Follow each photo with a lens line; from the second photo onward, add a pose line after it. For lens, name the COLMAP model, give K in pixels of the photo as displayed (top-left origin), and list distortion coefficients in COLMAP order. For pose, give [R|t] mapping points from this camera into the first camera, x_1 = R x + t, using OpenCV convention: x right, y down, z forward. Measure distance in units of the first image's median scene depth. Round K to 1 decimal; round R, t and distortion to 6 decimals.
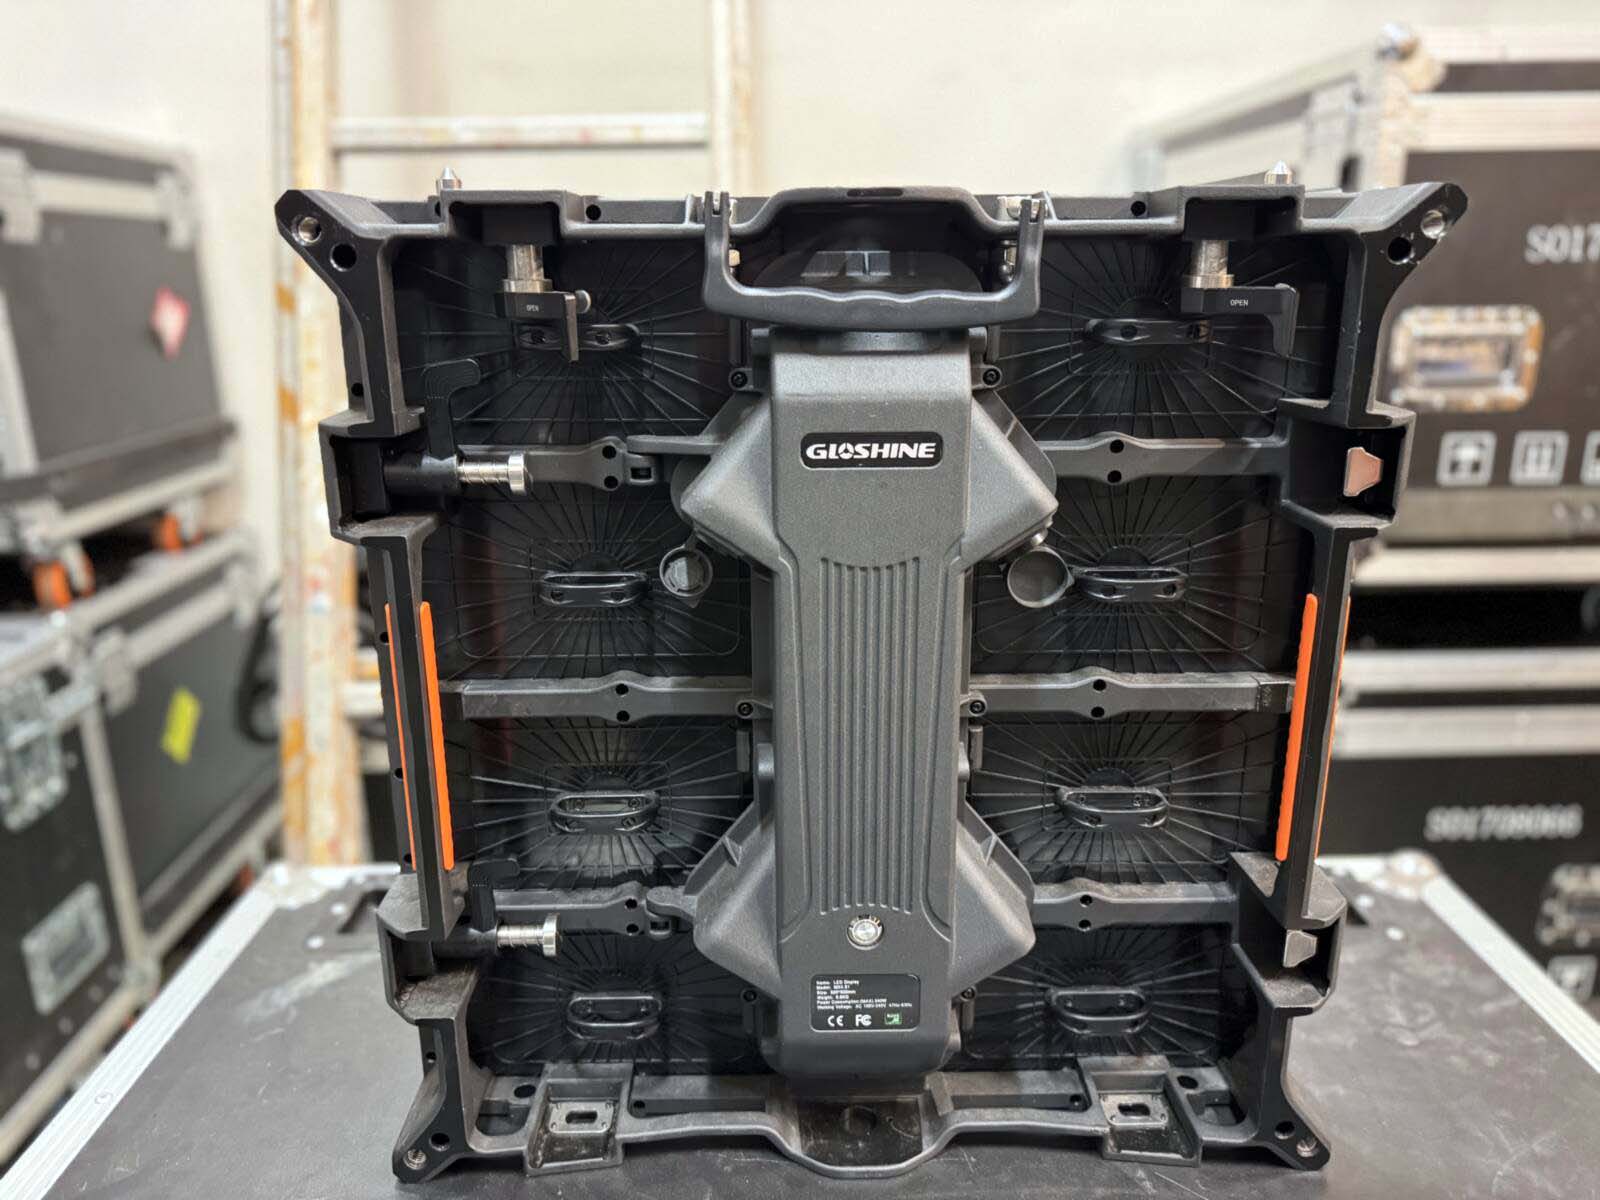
lens RADIAL K [[1146.5, 0, 789.3], [0, 1146.5, 598.4], [0, 0, 1]] dist [-0.001562, -0.010601]
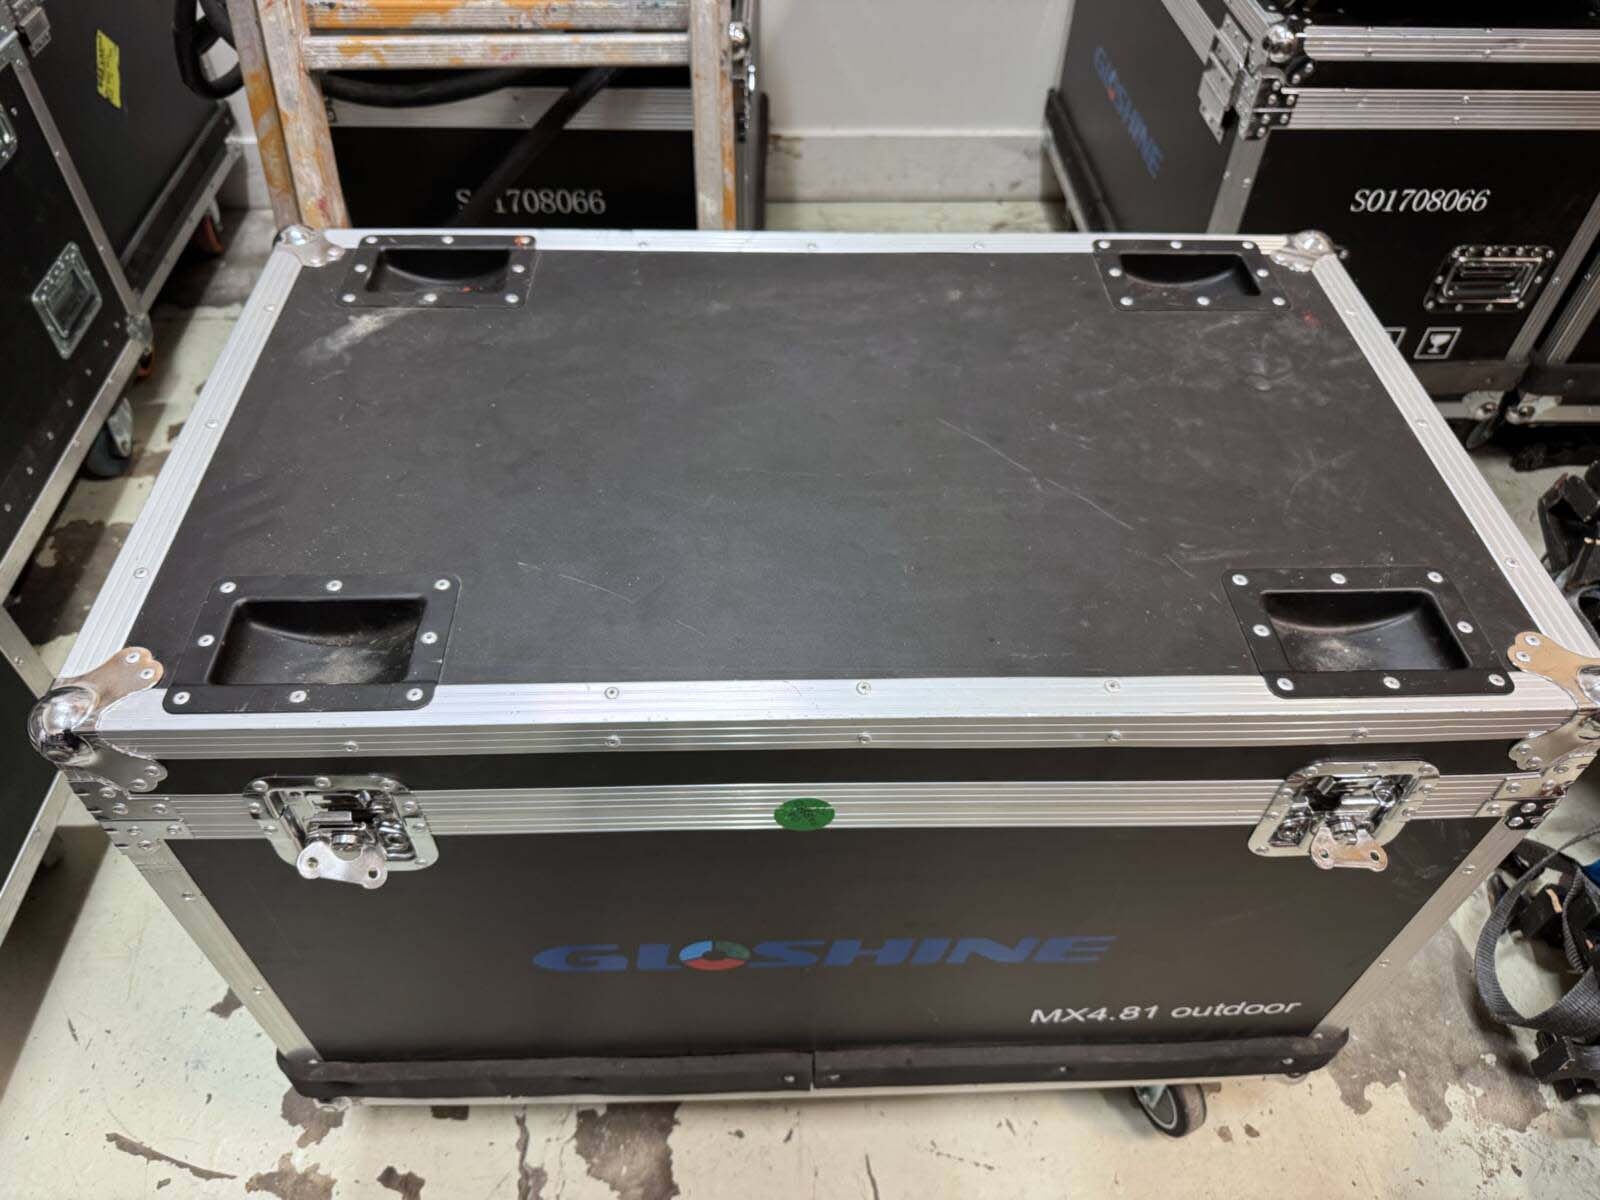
lens RADIAL K [[1148.8, 0, 800.0], [0, 1148.8, 600.0], [0, 0, 1]] dist [-0.006660, -0.005035]
pose [[0.998539, -0.003036, 0.053944, -0.019015], [-0.025453, 0.854258, 0.519225, -0.029897], [-0.047658, -0.519840, 0.852933, -0.095849]]
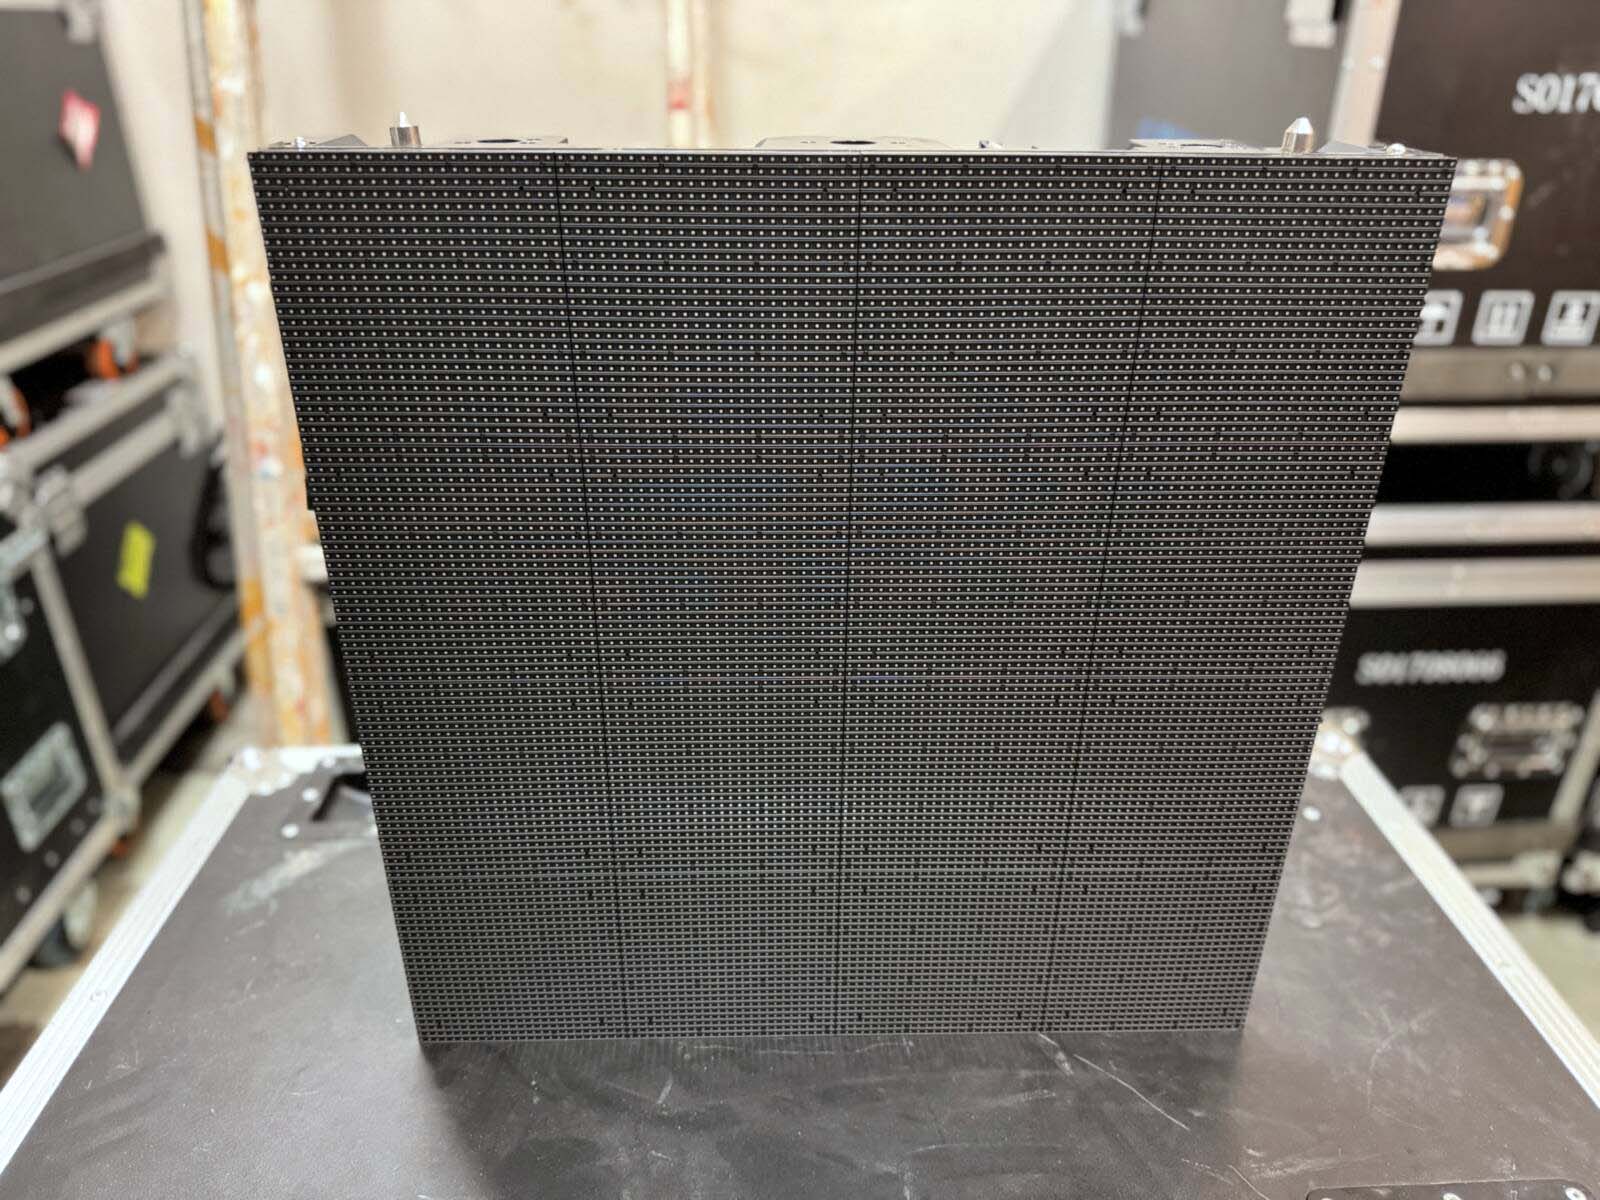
lens RADIAL K [[1148.8, 0, 800.0], [0, 1148.8, 600.0], [0, 0, 1]] dist [-0.006660, -0.005035]
pose [[0.999255, -0.002119, 0.038540, 0.005878], [-0.005121, 0.982386, 0.186792, -0.066889], [-0.038257, -0.186851, 0.981643, -0.000069]]
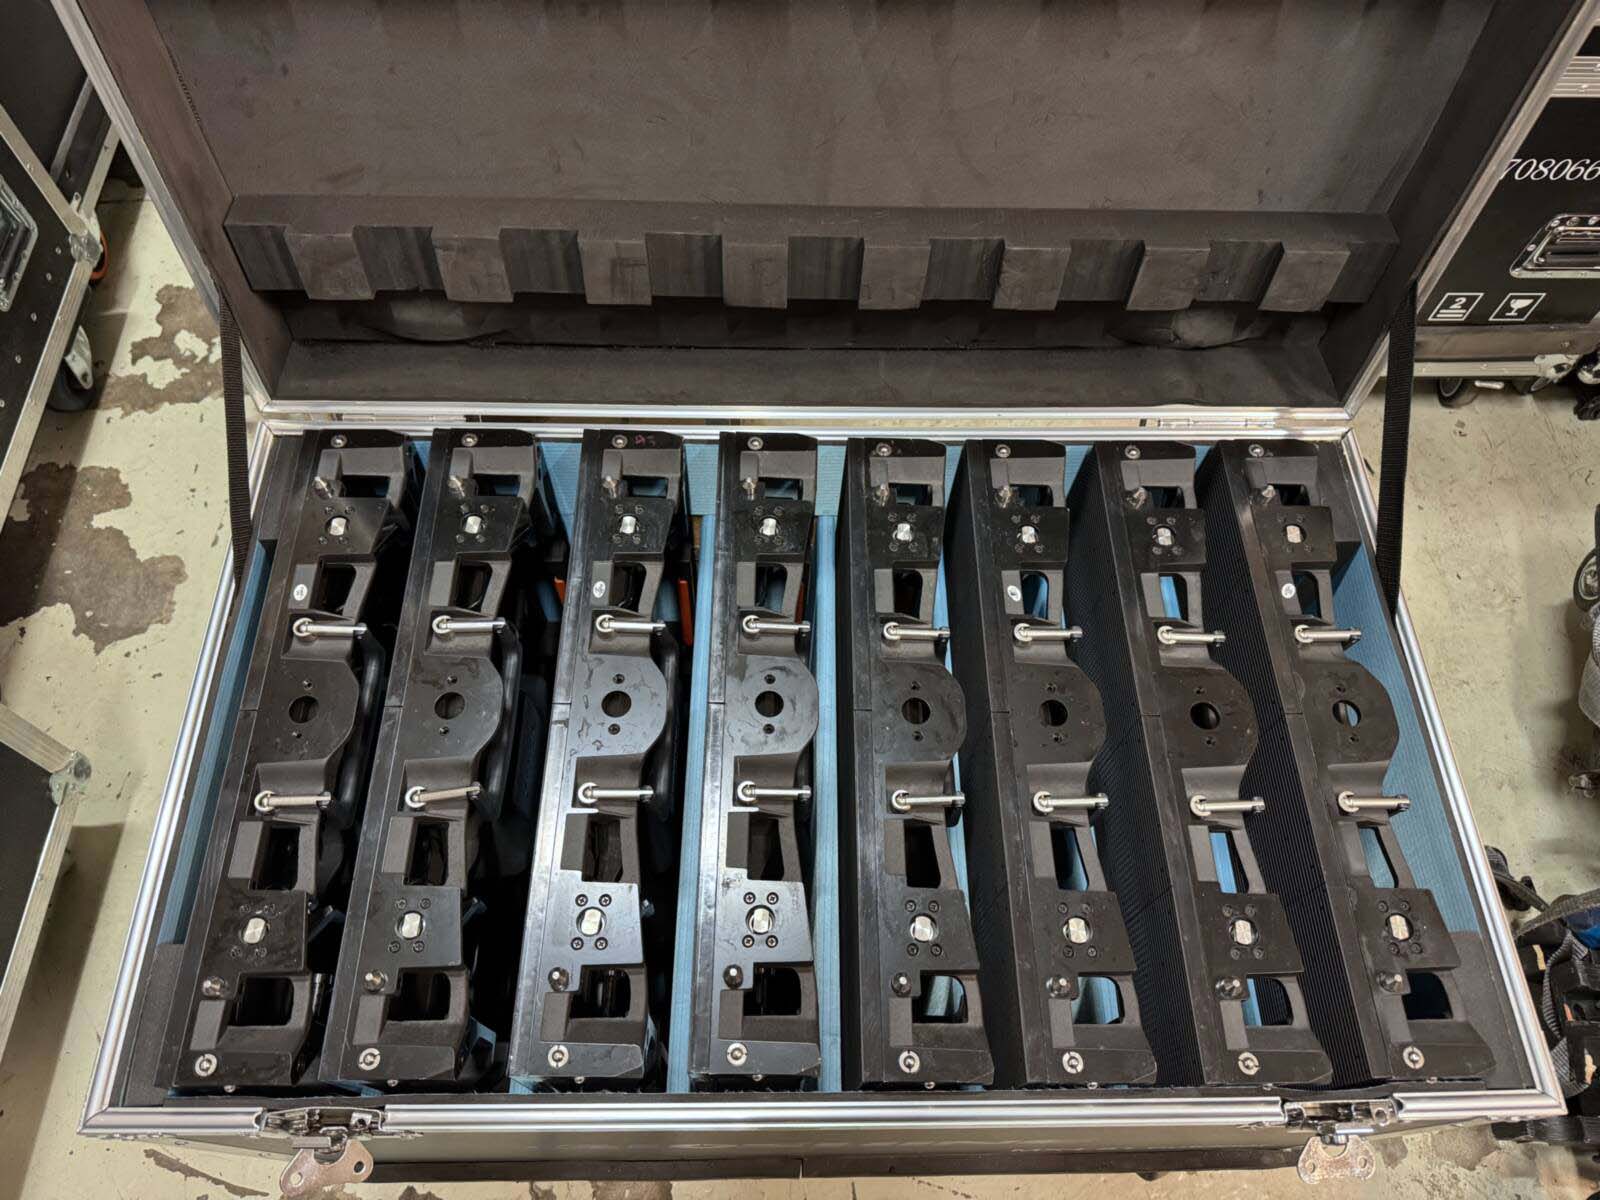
lens RADIAL K [[1143.4, 0, 800.0], [0, 1143.4, 600.0], [0, 0, 1]] dist [-0.002680, -0.003641]
pose [[0.999109, 0.003830, 0.042032, -0.005341], [-0.032620, 0.702021, 0.711409, -0.230646], [-0.026782, -0.712146, 0.701521, 0.131510]]
